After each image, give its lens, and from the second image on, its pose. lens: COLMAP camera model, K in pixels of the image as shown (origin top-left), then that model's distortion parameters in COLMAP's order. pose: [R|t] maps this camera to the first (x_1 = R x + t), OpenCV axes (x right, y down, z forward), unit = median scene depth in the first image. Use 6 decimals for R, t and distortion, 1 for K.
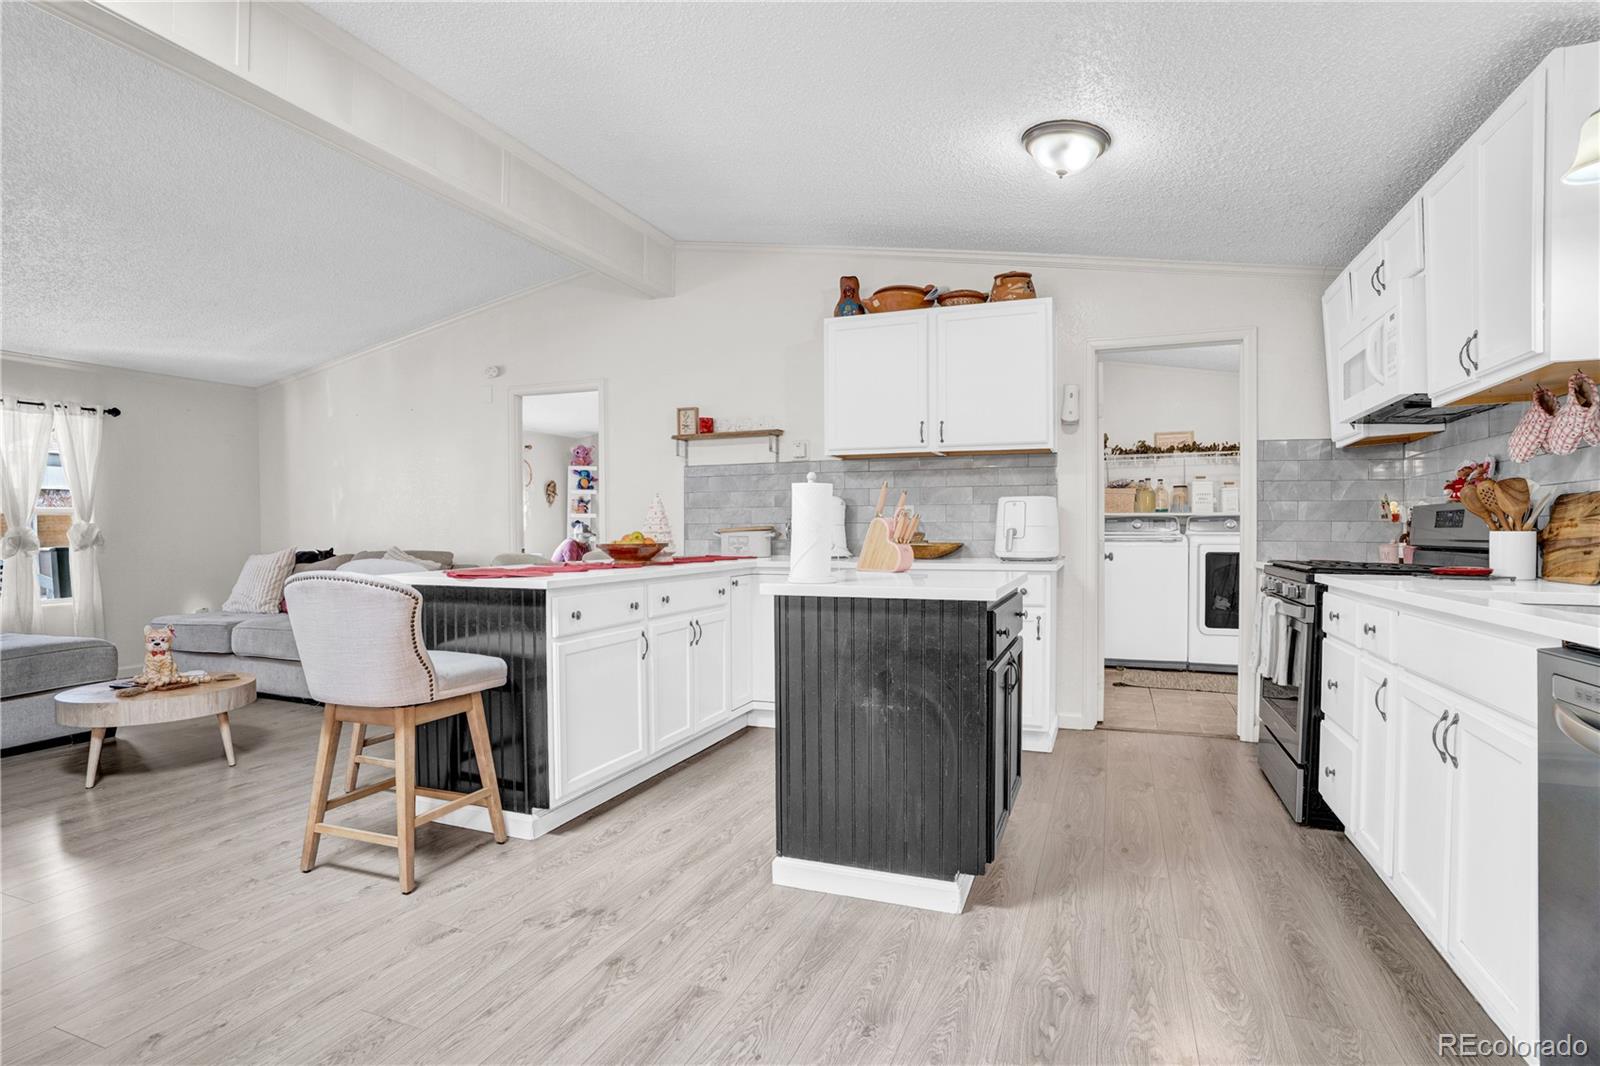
lens RADIAL K [[798.5, 0, 801.8], [0, 798.5, 535.2], [0, 0, 1]] dist [-0.055857, 0.012130]
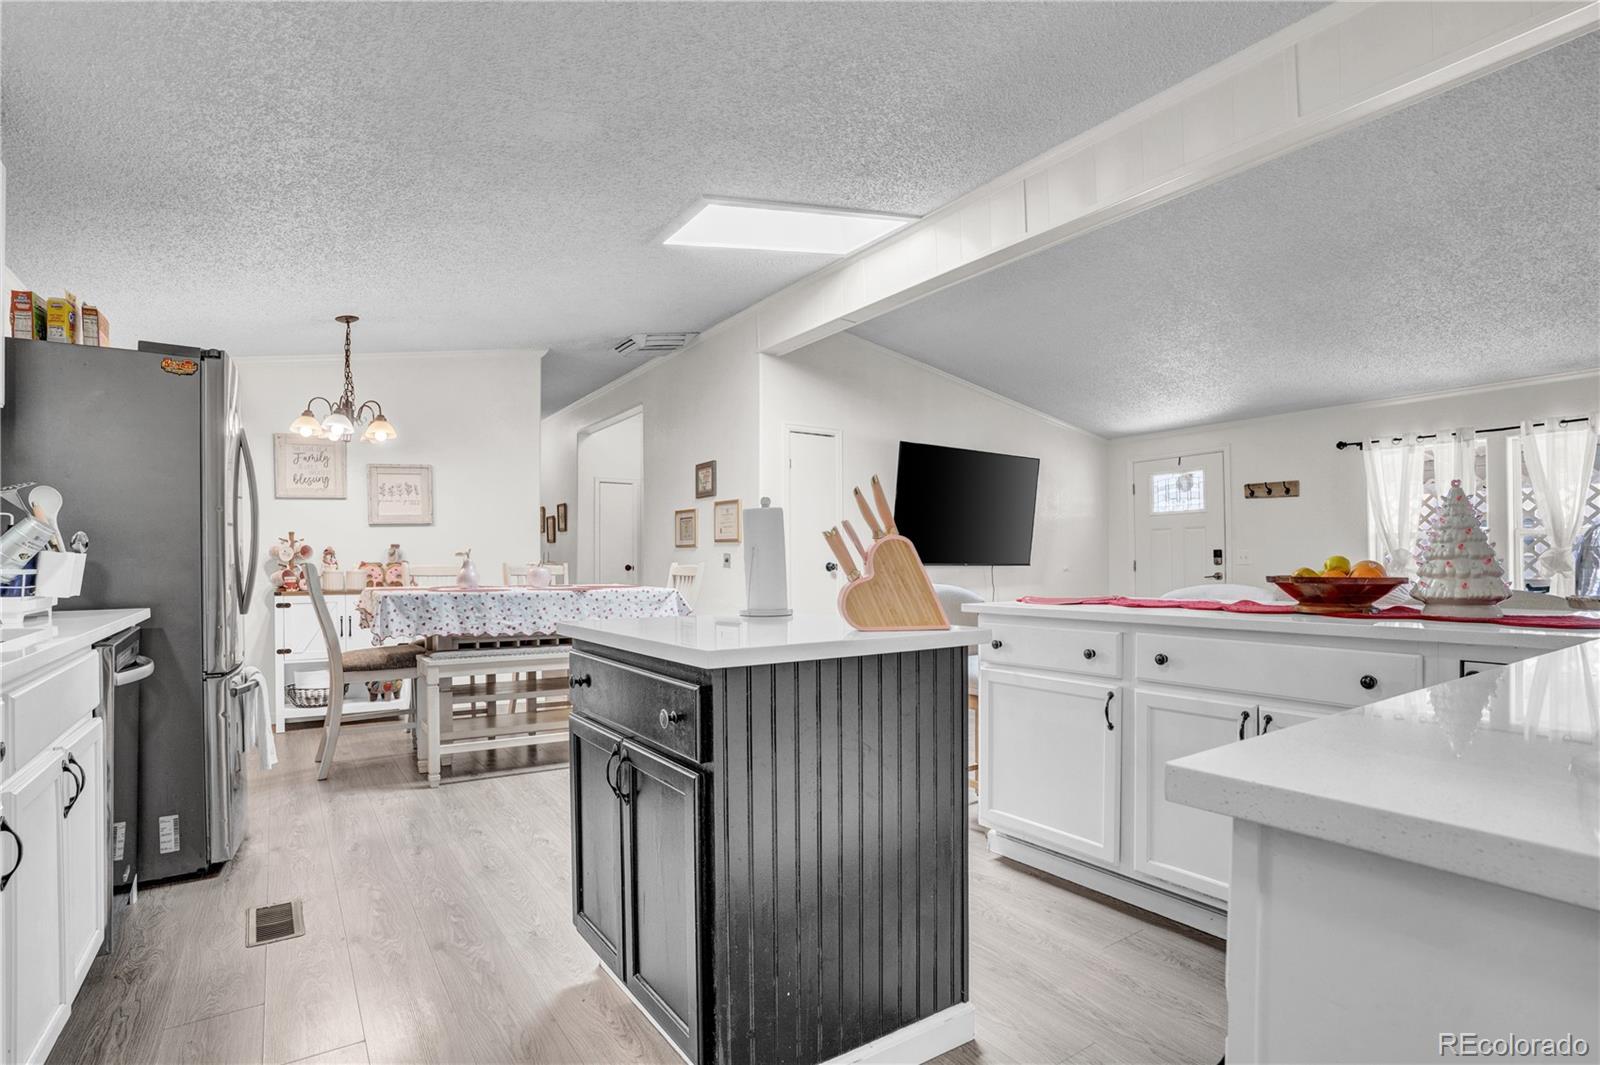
lens RADIAL K [[798.5, 0, 797.1], [0, 798.5, 543.3], [0, 0, 1]] dist [-0.055857, 0.012130]
pose [[-0.576032, -0.009538, -0.817371, 0.481652], [0.003668, 0.999892, -0.014253, -0.007375], [0.817419, -0.011209, -0.575935, 0.997243]]
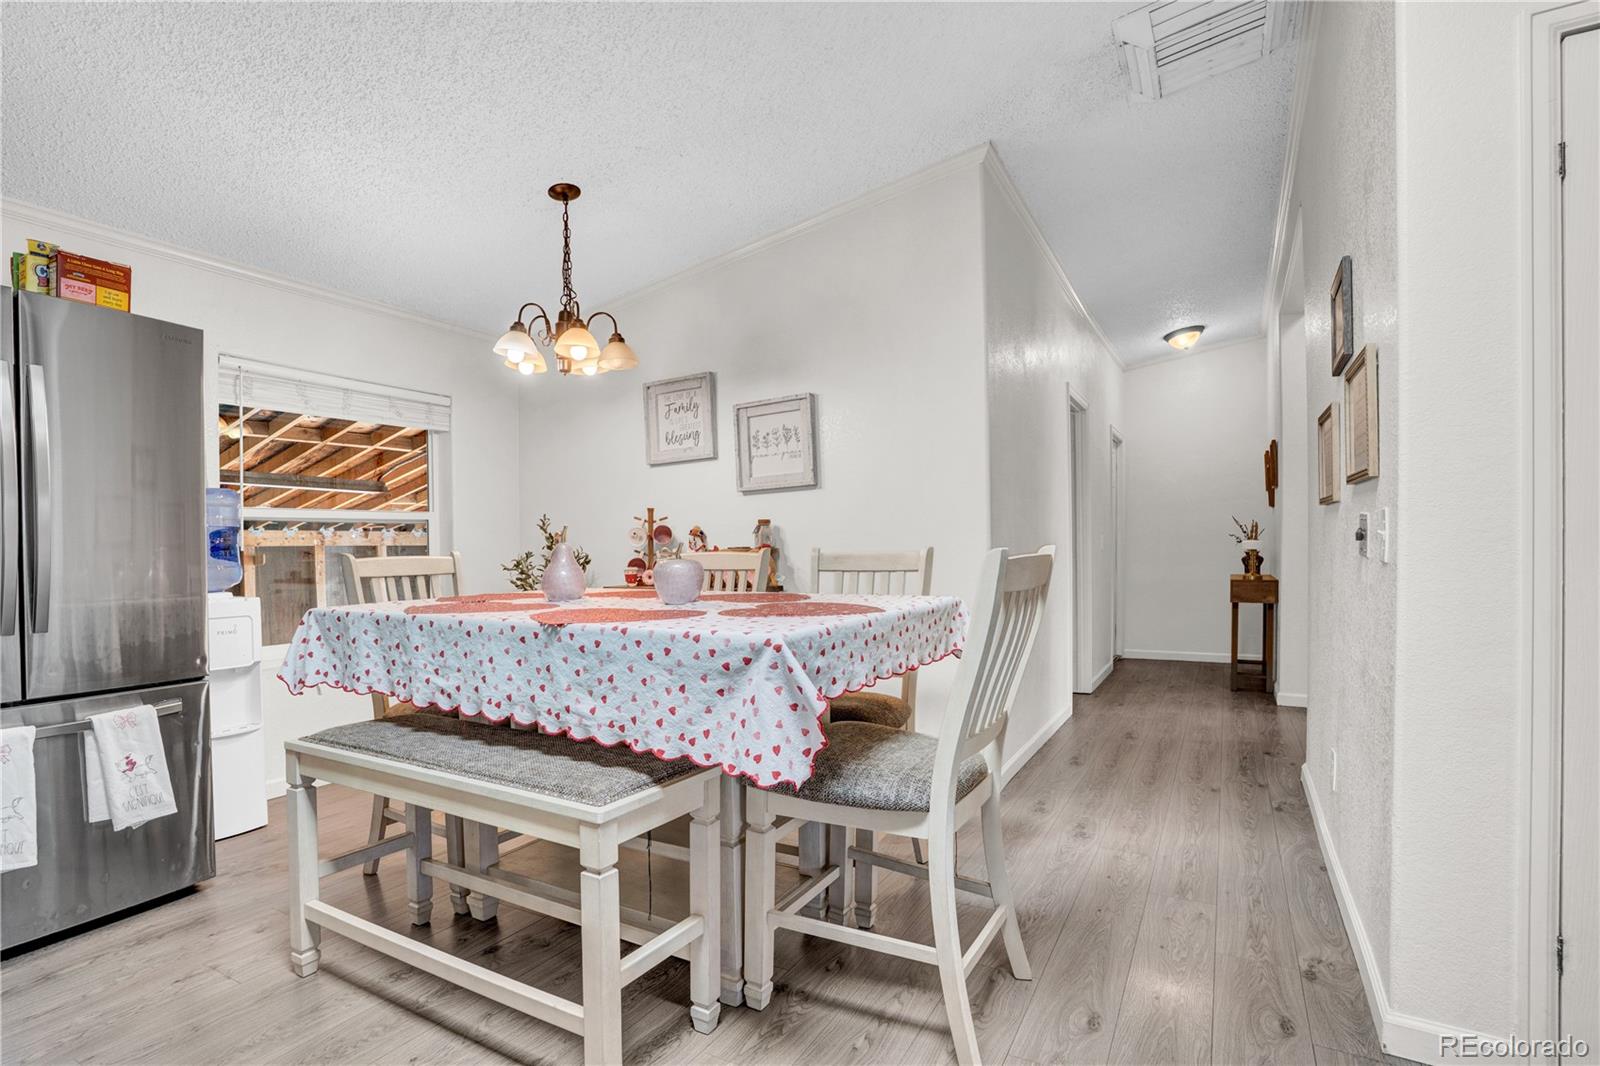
lens RADIAL K [[798.5, 0, 800.4], [0, 798.5, 541.8], [0, 0, 1]] dist [-0.055857, 0.012130]
pose [[-0.990920, 0.020811, 0.132832, -0.452377], [0.020914, 0.999781, -0.000617, 0.000109], [-0.132816, 0.002166, -0.991138, 0.524156]]
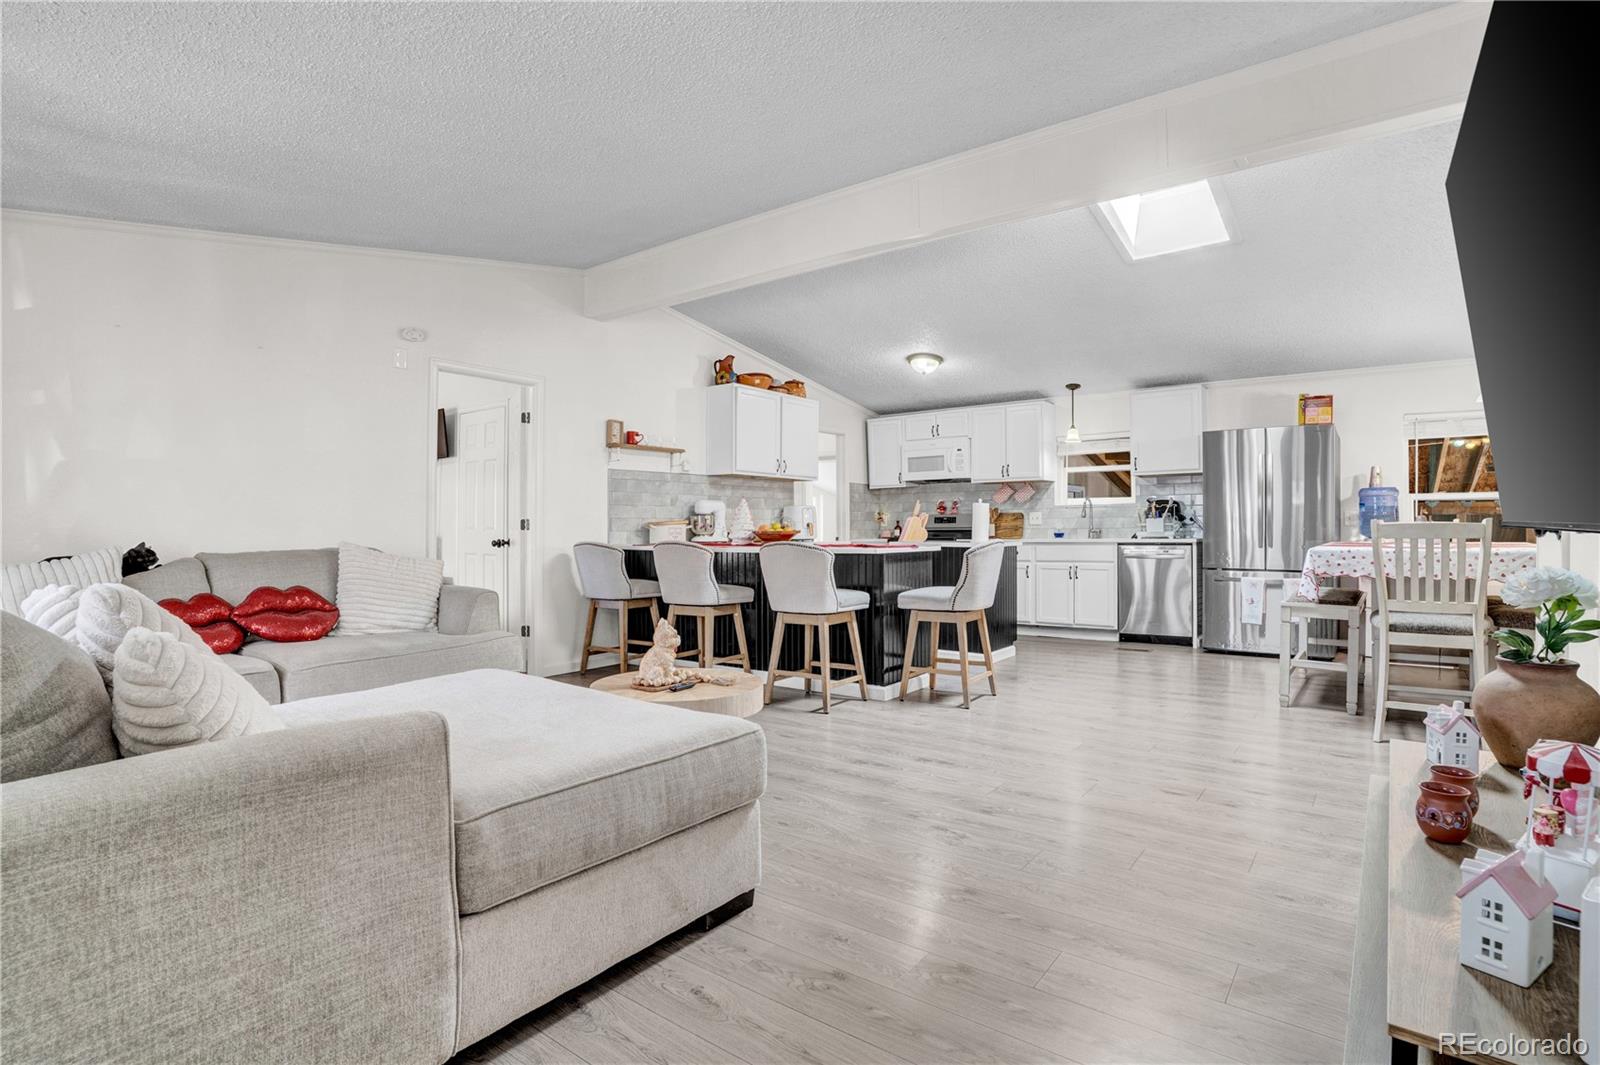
lens RADIAL K [[798.5, 0, 800.8], [0, 798.5, 522.2], [0, 0, 1]] dist [-0.055857, 0.012130]
pose [[0.260869, 0.008104, 0.965340, -1.603154], [0.009557, 0.999894, -0.010977, 0.010453], [-0.965327, 0.012089, 0.260764, 0.563159]]
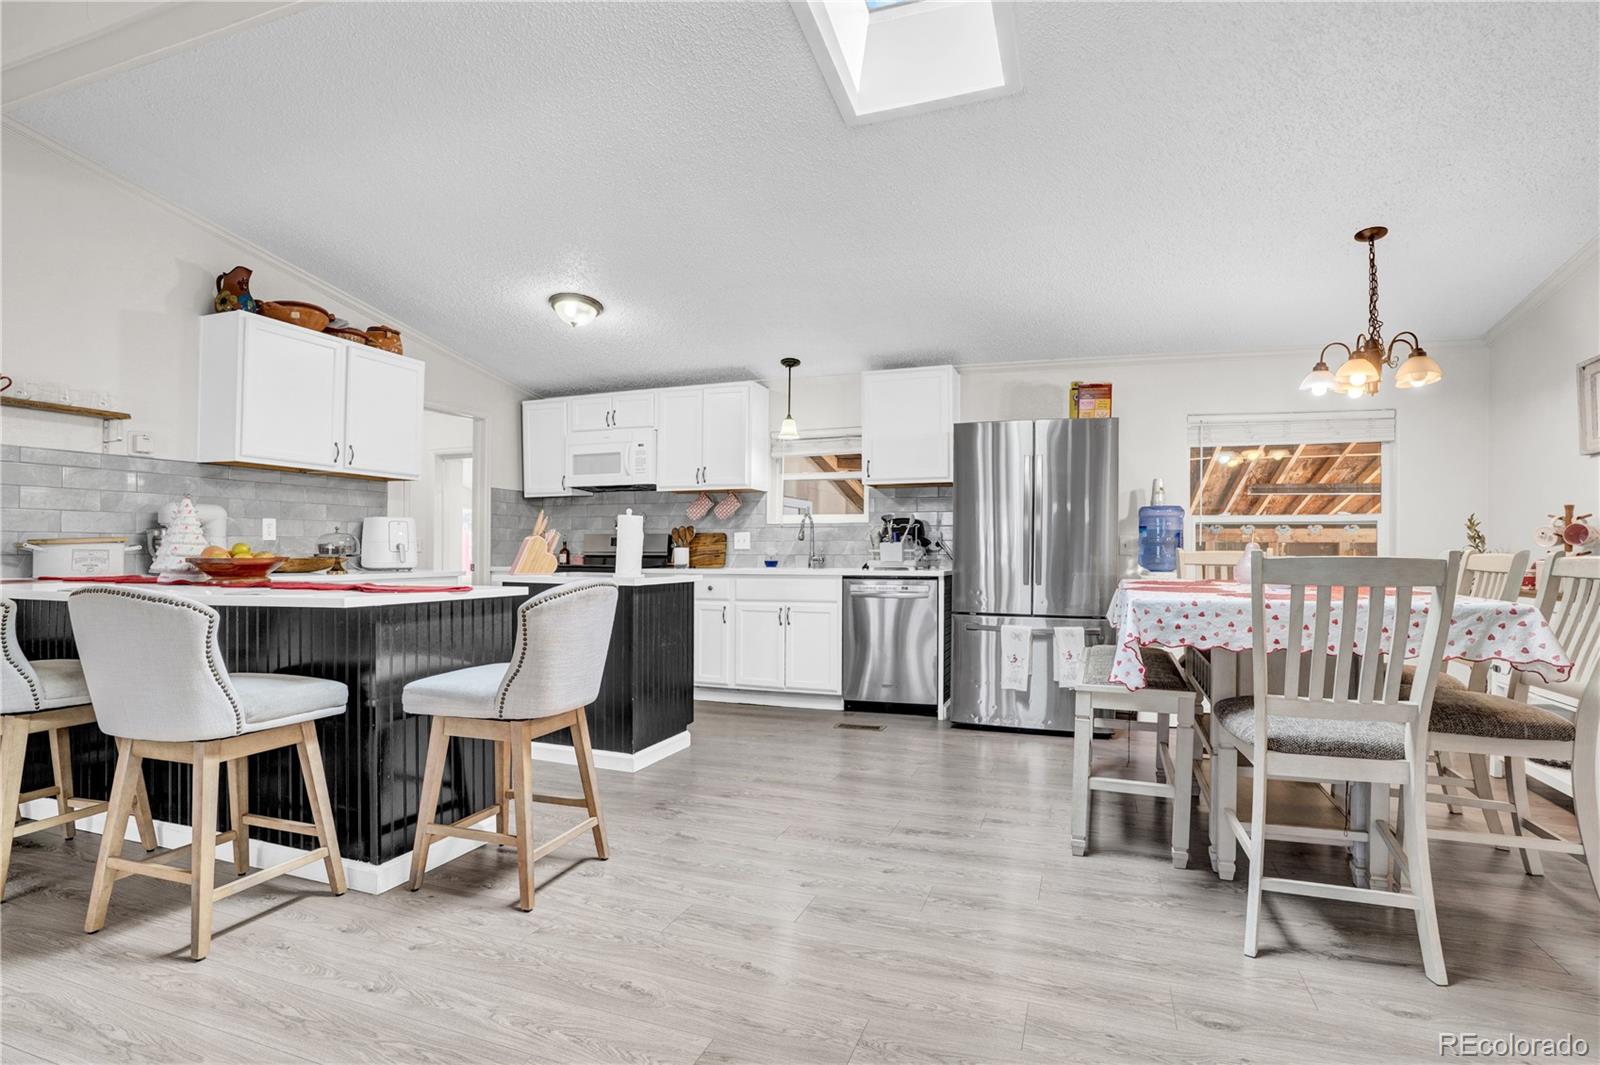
lens RADIAL K [[798.5, 0, 798.0], [0, 798.5, 552.3], [0, 0, 1]] dist [-0.055857, 0.012130]
pose [[-0.024238, -0.000945, 0.999706, -1.000154], [0.001353, 0.999999, 0.000978, 0.004745], [-0.999705, 0.001376, -0.024237, 0.444385]]
